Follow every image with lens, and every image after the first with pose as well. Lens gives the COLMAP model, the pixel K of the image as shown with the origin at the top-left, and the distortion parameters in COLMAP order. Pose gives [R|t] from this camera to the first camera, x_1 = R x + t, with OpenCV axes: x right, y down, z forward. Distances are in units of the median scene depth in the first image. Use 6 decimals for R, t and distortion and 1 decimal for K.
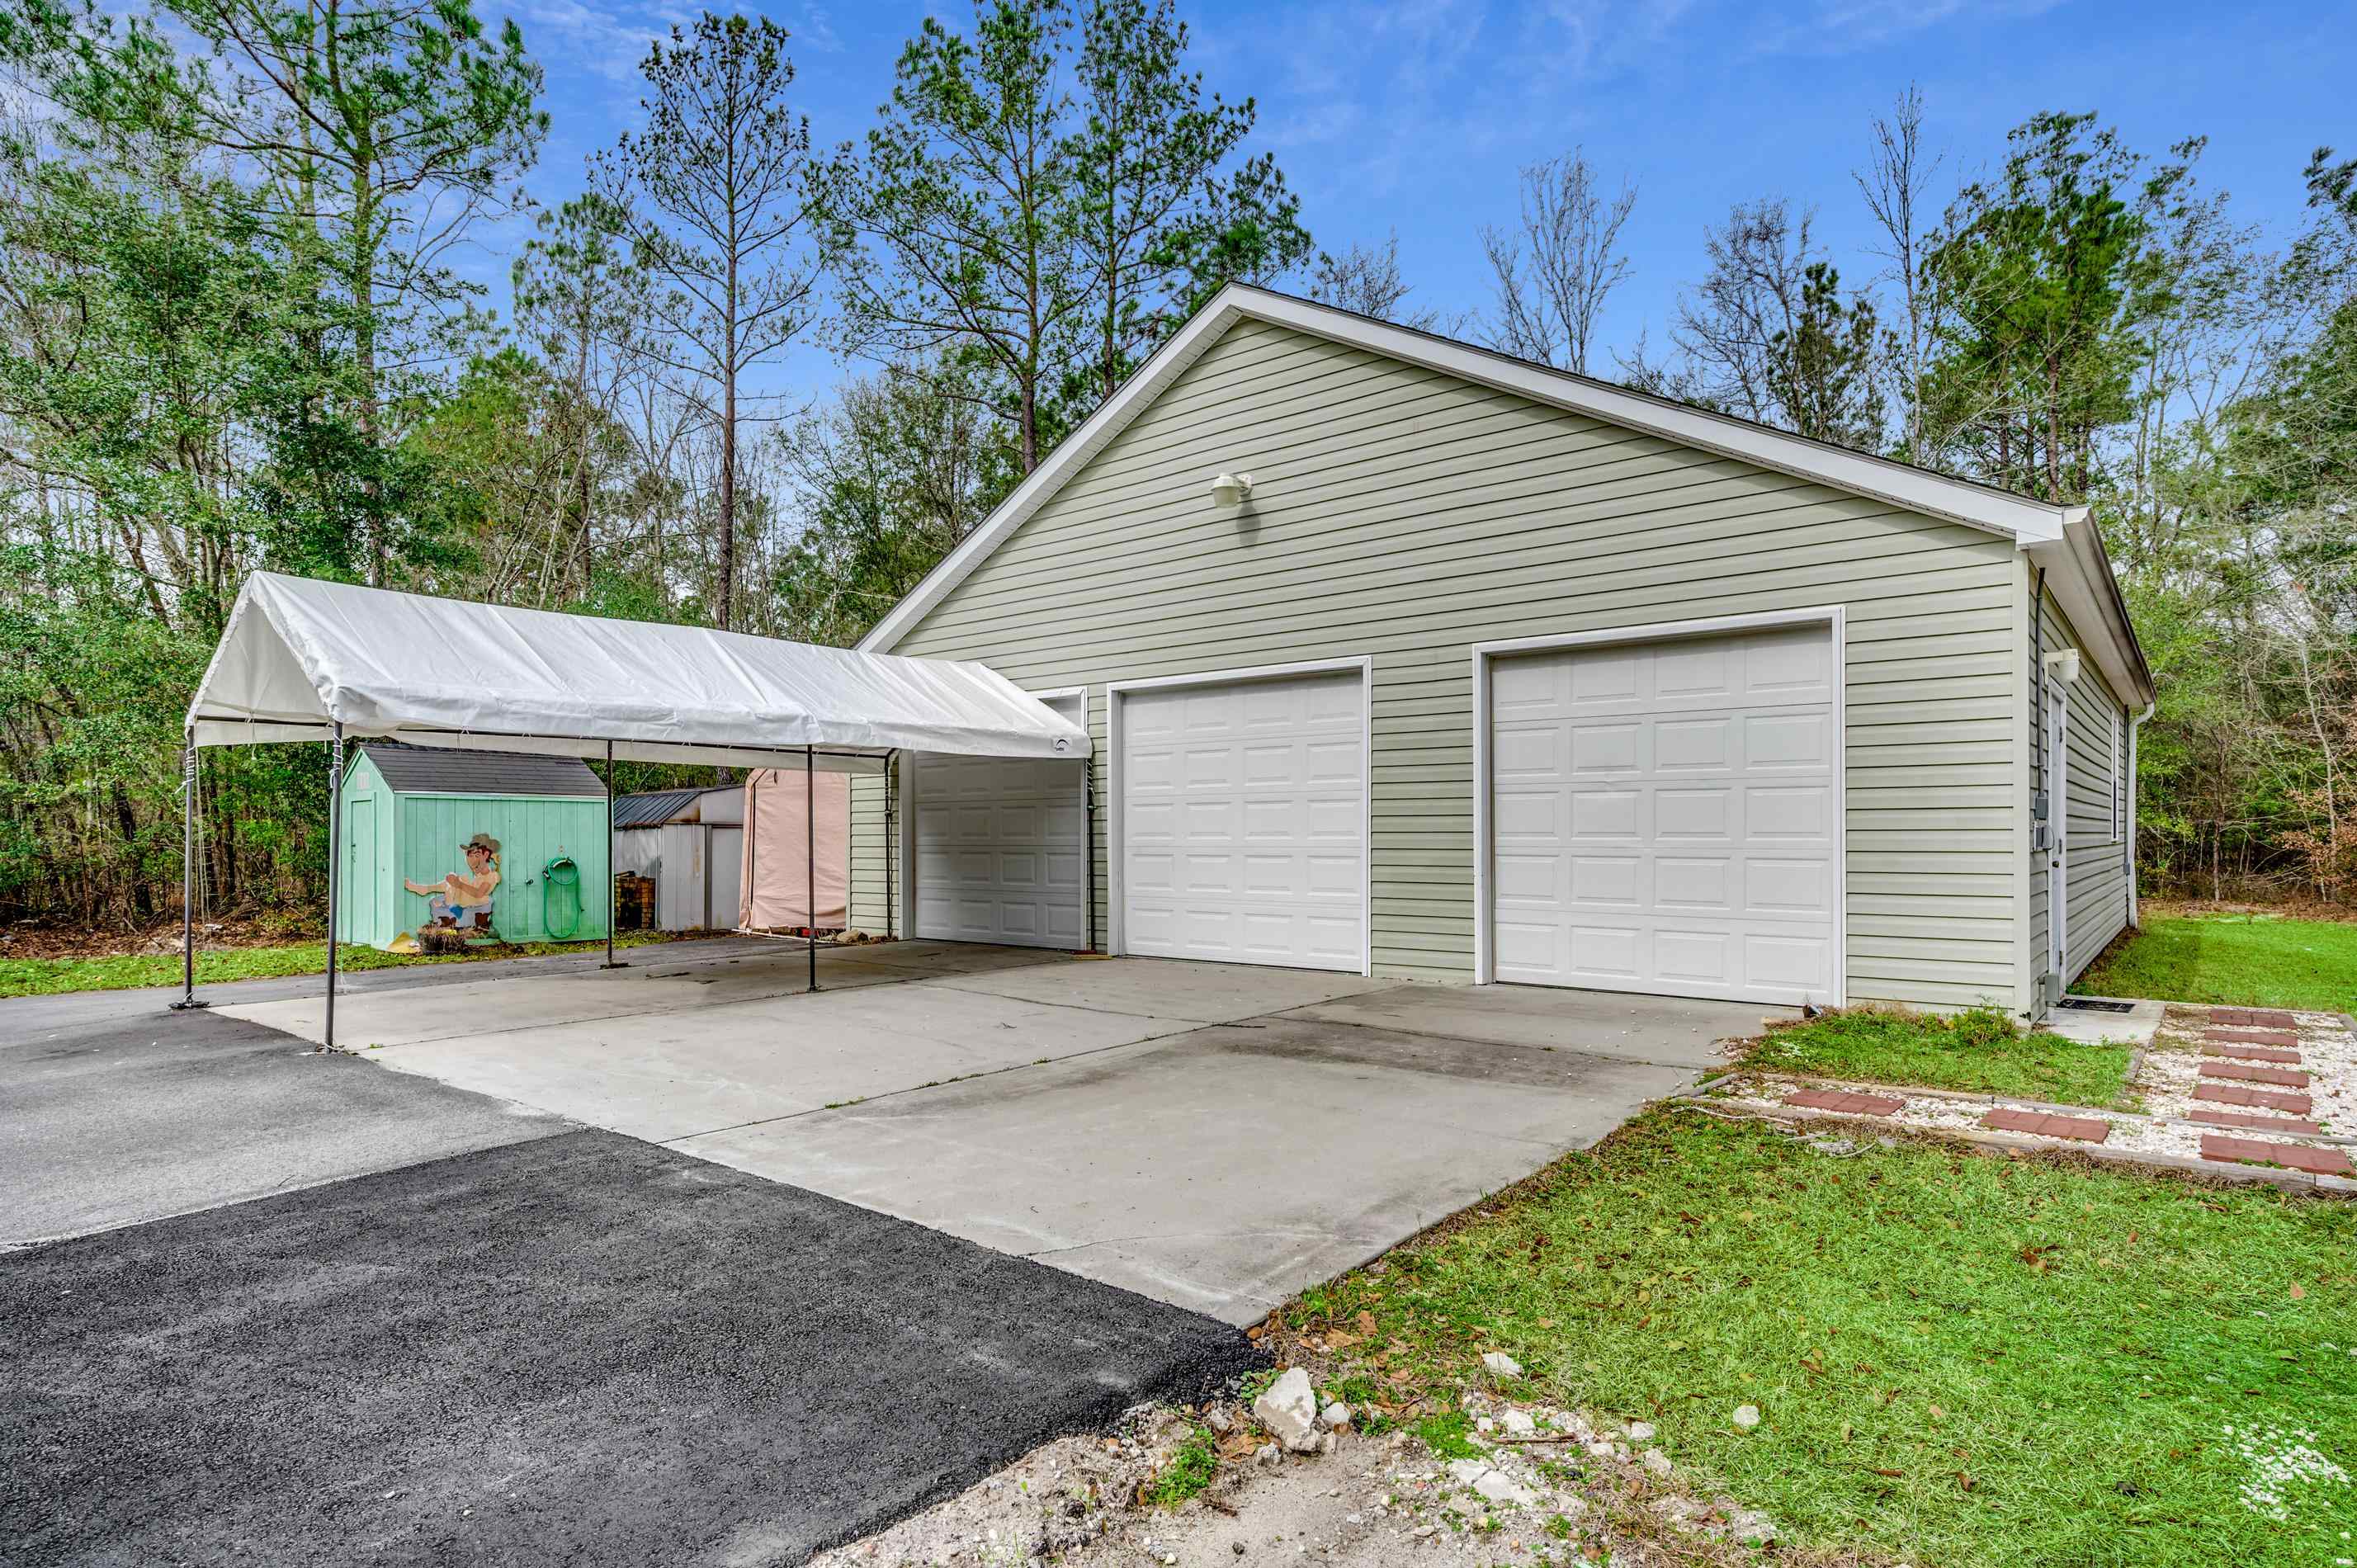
lens RADIAL K [[1263.5, 0, 1183.9], [0, 1263.5, 836.7], [0, 0, 1]] dist [-0.003098, -0.001043]
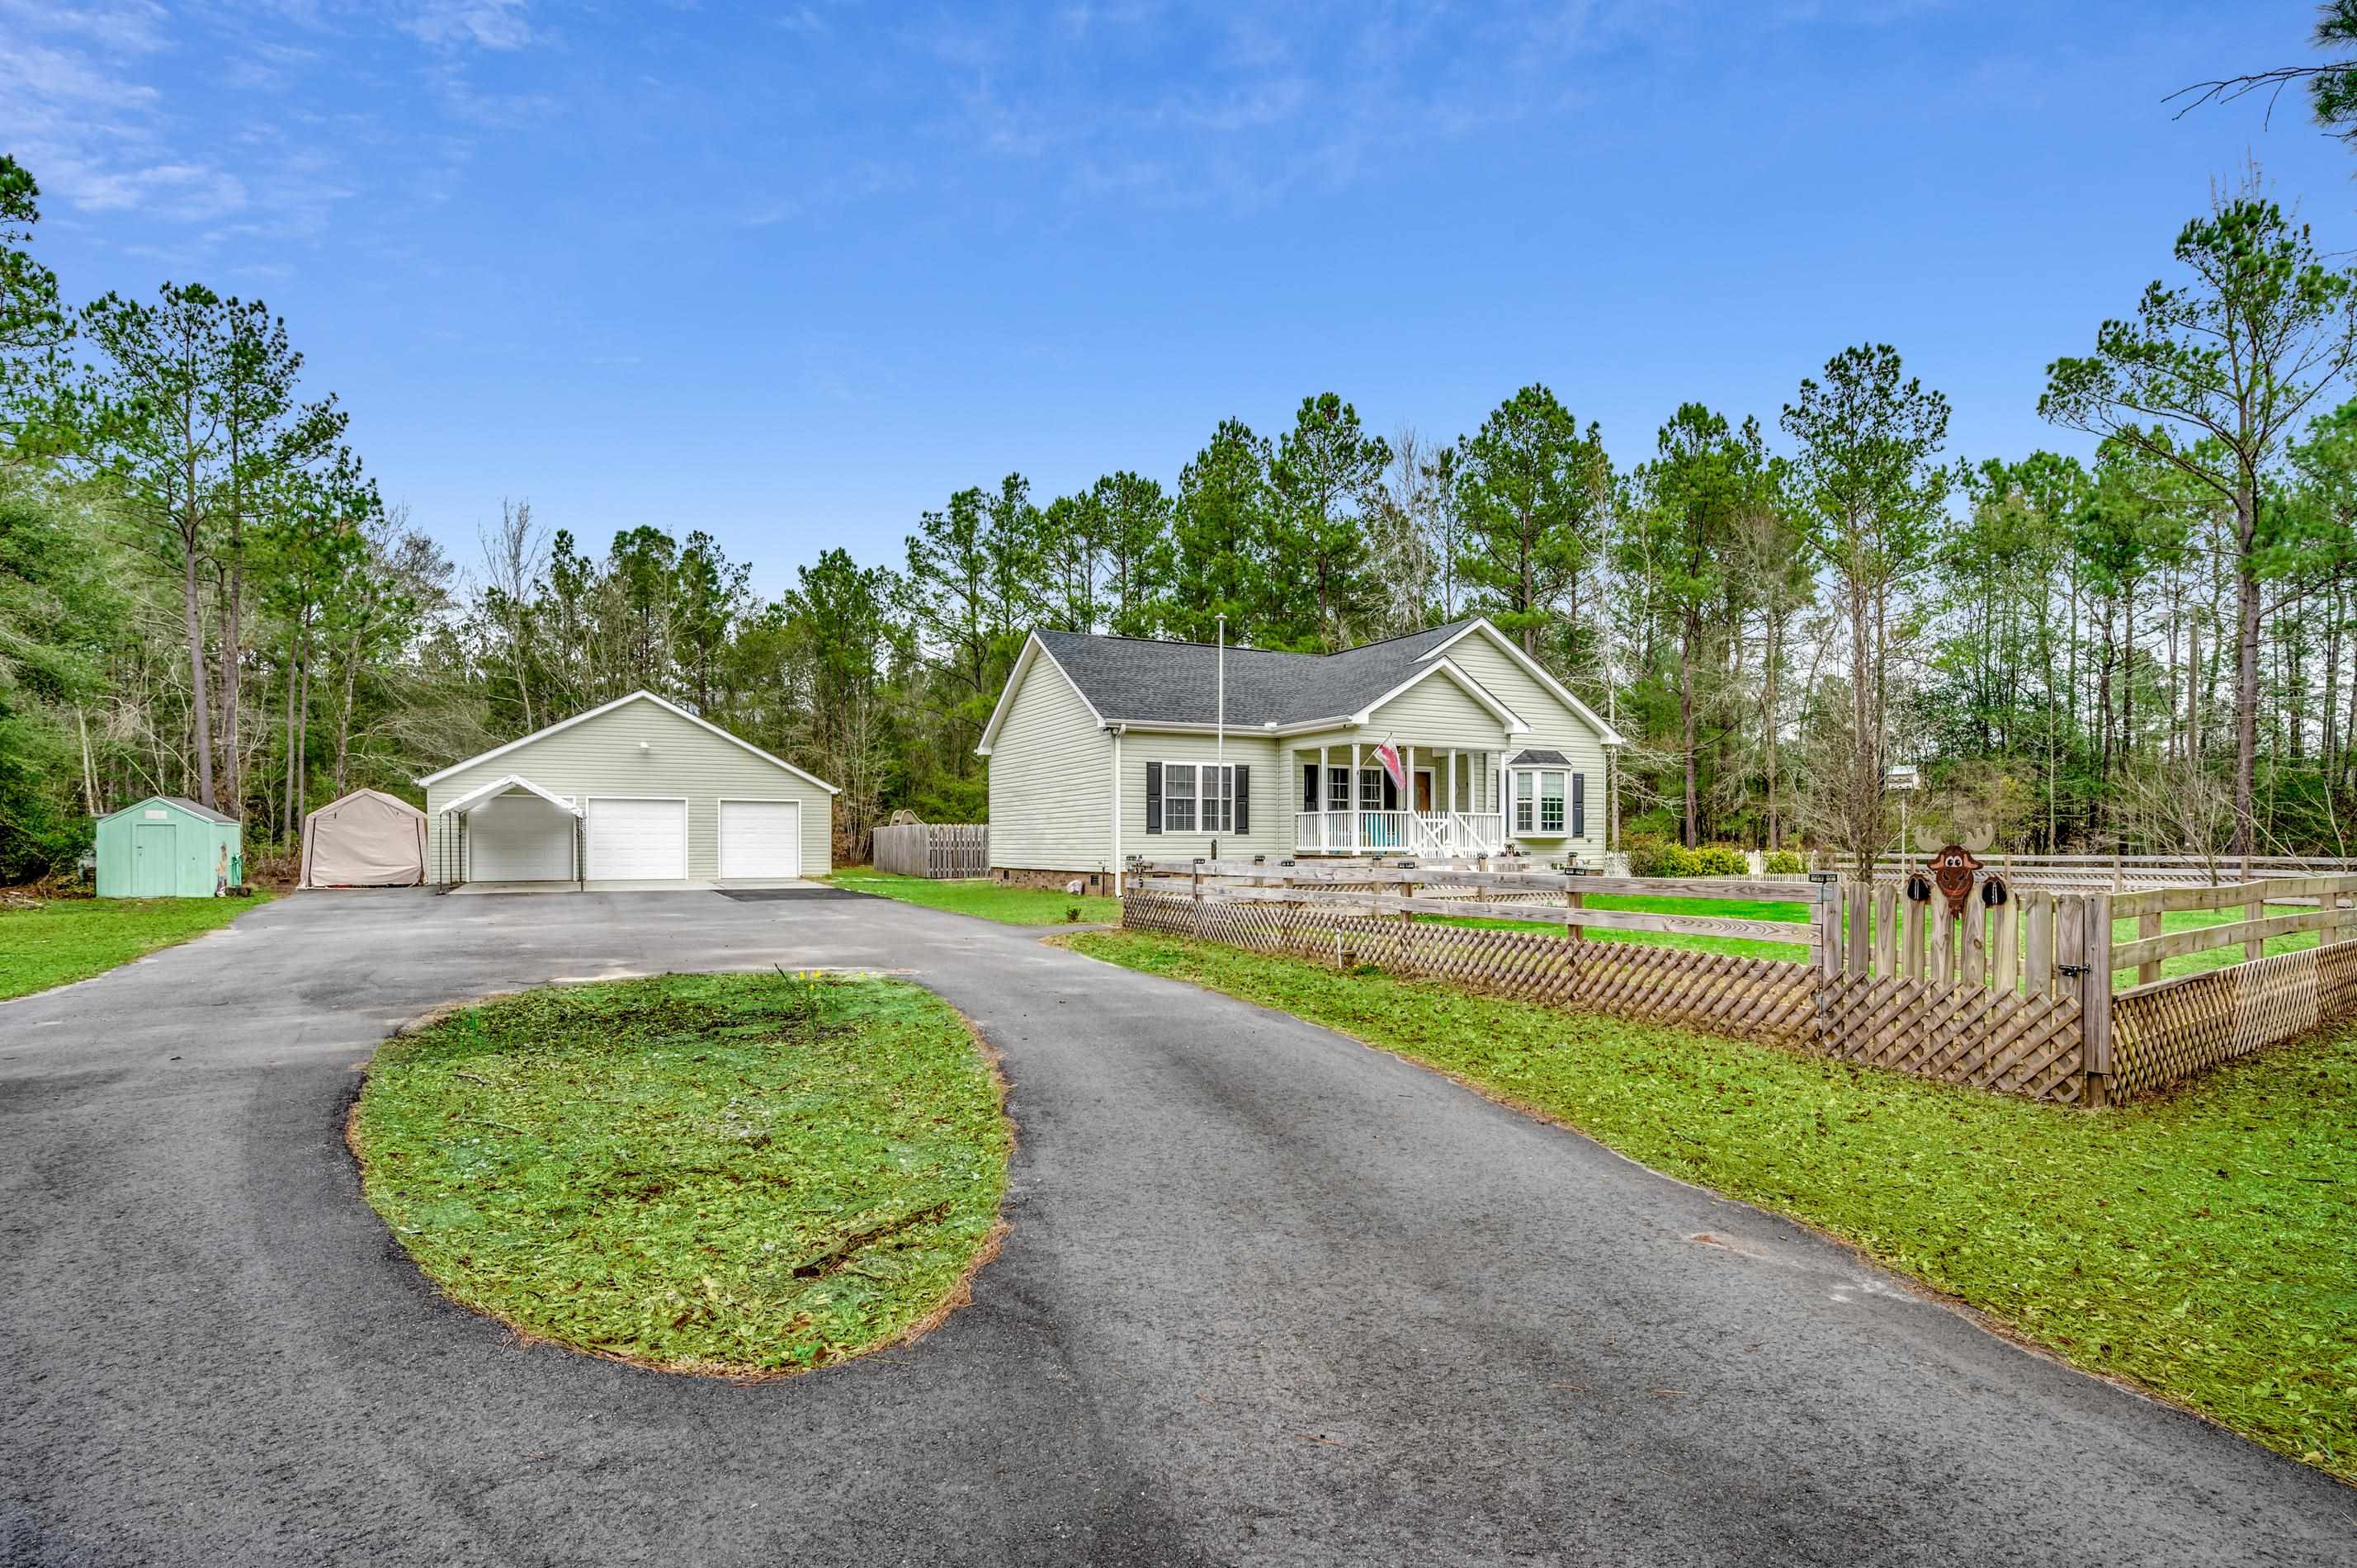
lens RADIAL K [[1178.1, 0, 1182.2], [0, 1178.1, 843.3], [0, 0, 1]] dist [0.000838, -0.000376]
pose [[0.399887, 0.000881, 0.916564, -3.278853], [-0.002117, 0.999998, -0.000038, -0.005786], [-0.916562, -0.001925, 0.399888, -2.366954]]
